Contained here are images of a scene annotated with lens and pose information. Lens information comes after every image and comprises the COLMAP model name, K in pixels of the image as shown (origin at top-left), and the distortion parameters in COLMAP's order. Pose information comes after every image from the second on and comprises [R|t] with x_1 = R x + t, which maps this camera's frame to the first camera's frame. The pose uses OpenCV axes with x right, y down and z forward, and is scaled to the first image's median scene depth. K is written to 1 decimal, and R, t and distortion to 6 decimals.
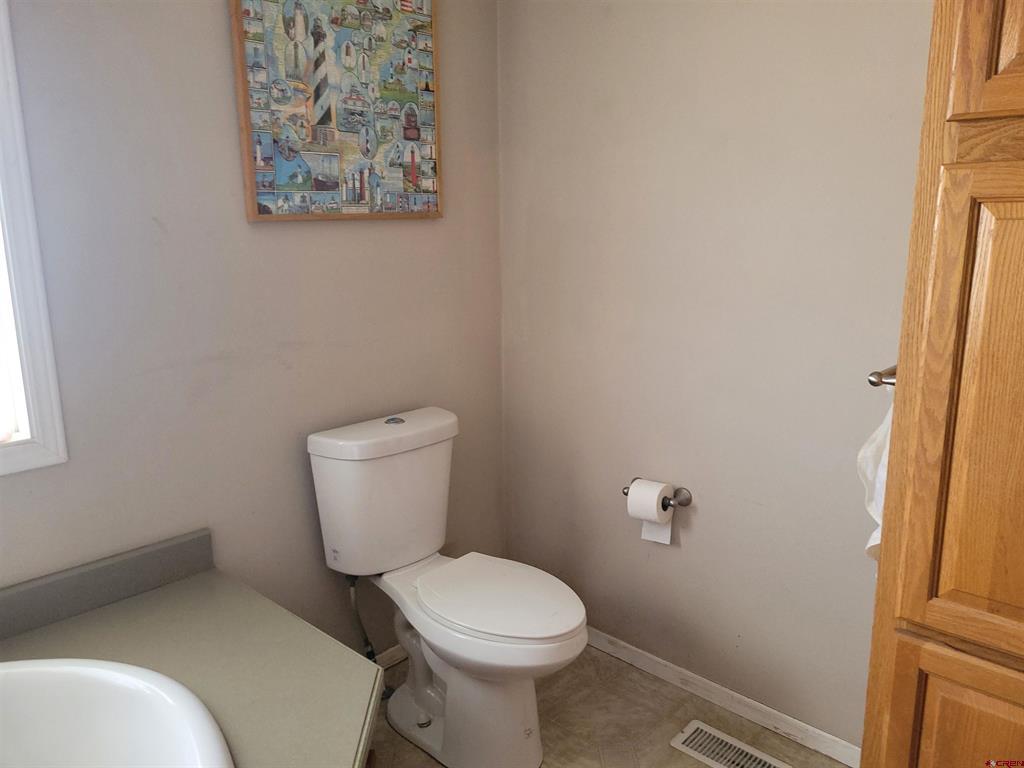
lens RADIAL K [[772.5, 0, 513.8], [0, 772.5, 381.1], [0, 0, 1]] dist [0.065917, -0.054021]
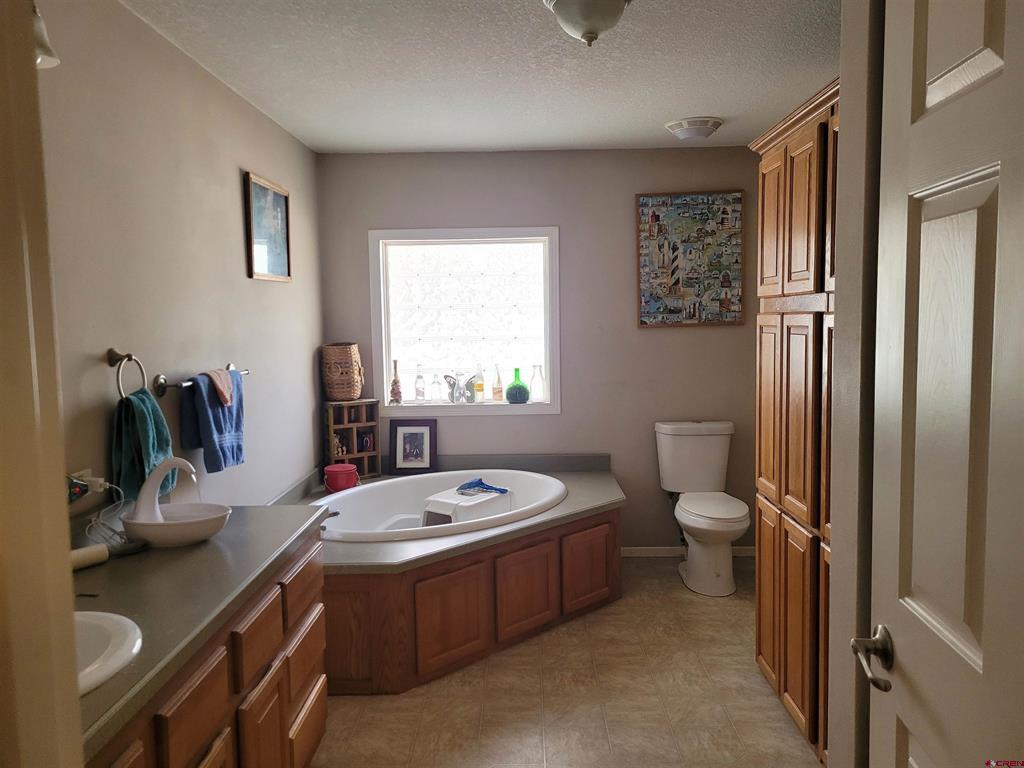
lens RADIAL K [[772.5, 0, 512.3], [0, 772.5, 383.9], [0, 0, 1]] dist [0.065917, -0.054021]
pose [[0.663557, 0.055037, -0.746099, 1.124920], [-0.141412, 0.988539, -0.052846, 0.138614], [0.734639, 0.140573, 0.663735, -0.793936]]
